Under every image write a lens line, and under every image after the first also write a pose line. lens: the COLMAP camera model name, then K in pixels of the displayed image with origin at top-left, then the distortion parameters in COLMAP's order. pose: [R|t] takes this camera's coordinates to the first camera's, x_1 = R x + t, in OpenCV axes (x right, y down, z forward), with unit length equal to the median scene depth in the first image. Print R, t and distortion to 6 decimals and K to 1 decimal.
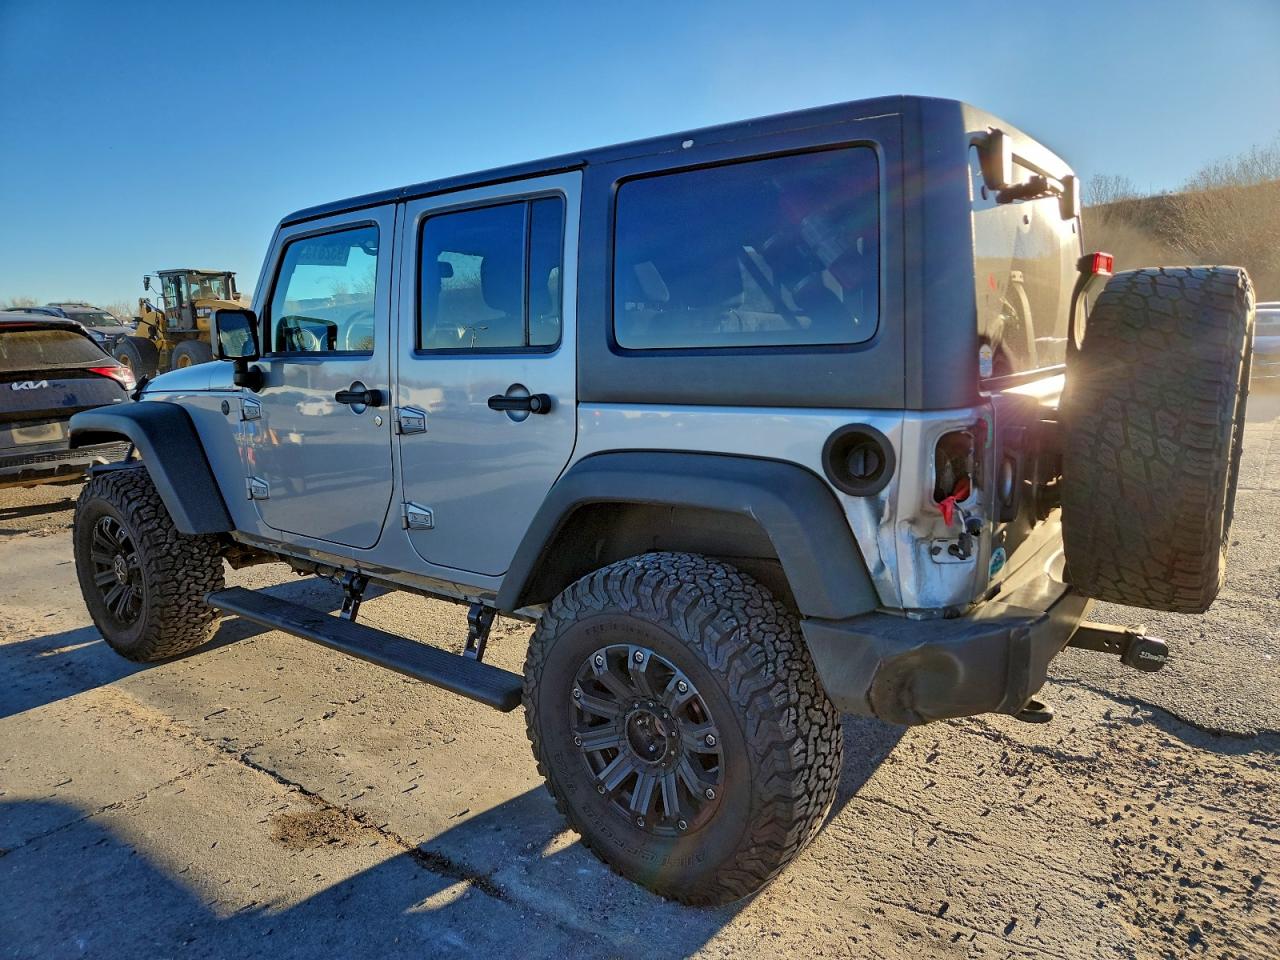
lens RADIAL K [[862.8, 0, 649.8], [0, 862.8, 481.2], [0, 0, 1]] dist [-0.000457, -0.002468]
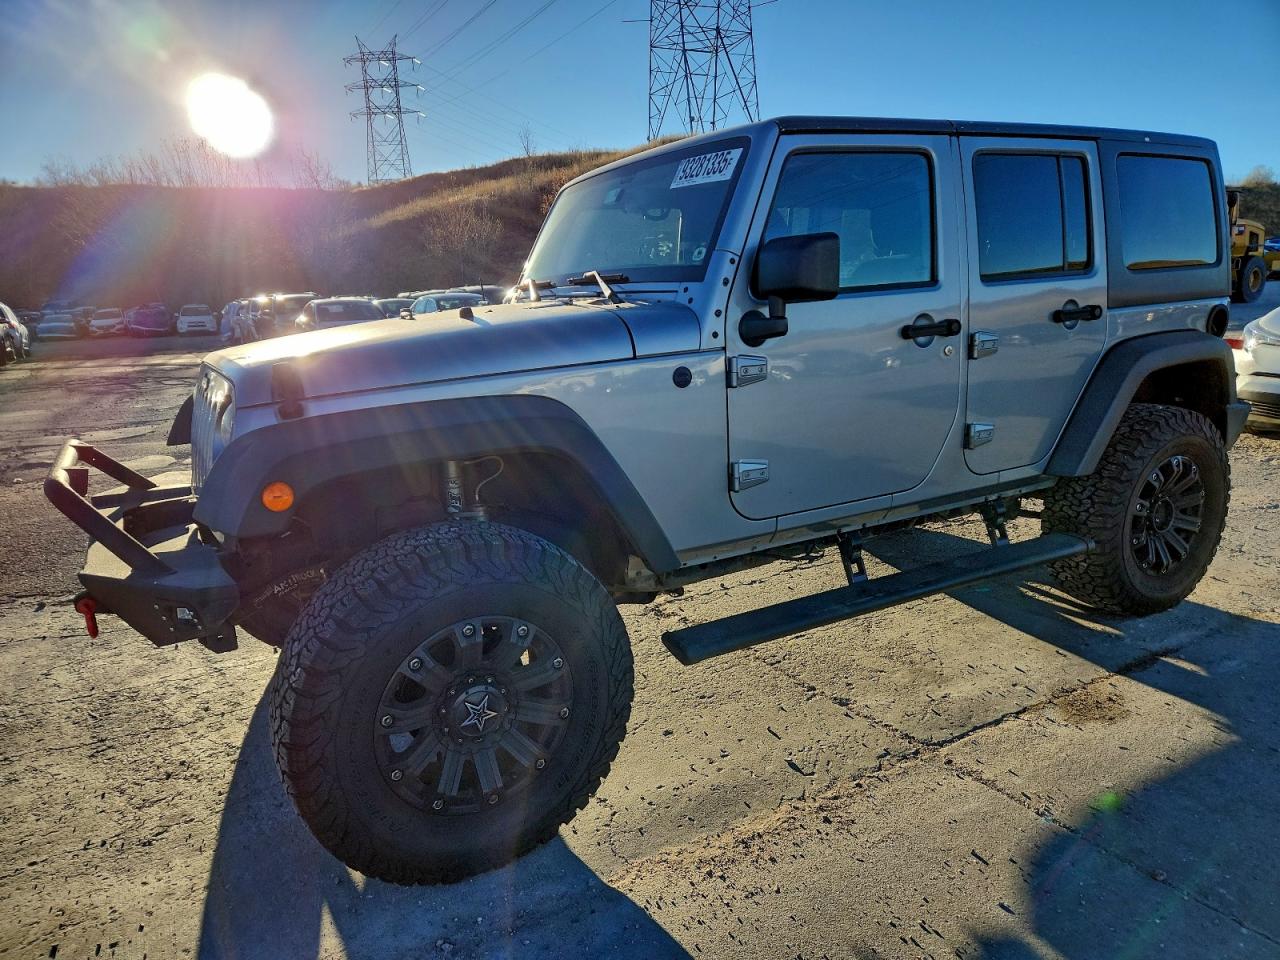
lens RADIAL K [[862.8, 0, 649.8], [0, 862.8, 481.2], [0, 0, 1]] dist [-0.000457, -0.002468]
pose [[0.417926, -0.206880, 0.884612, -1.440058], [0.195770, 0.971358, 0.134677, -0.130277], [-0.887137, 0.116896, 0.446457, 0.905795]]
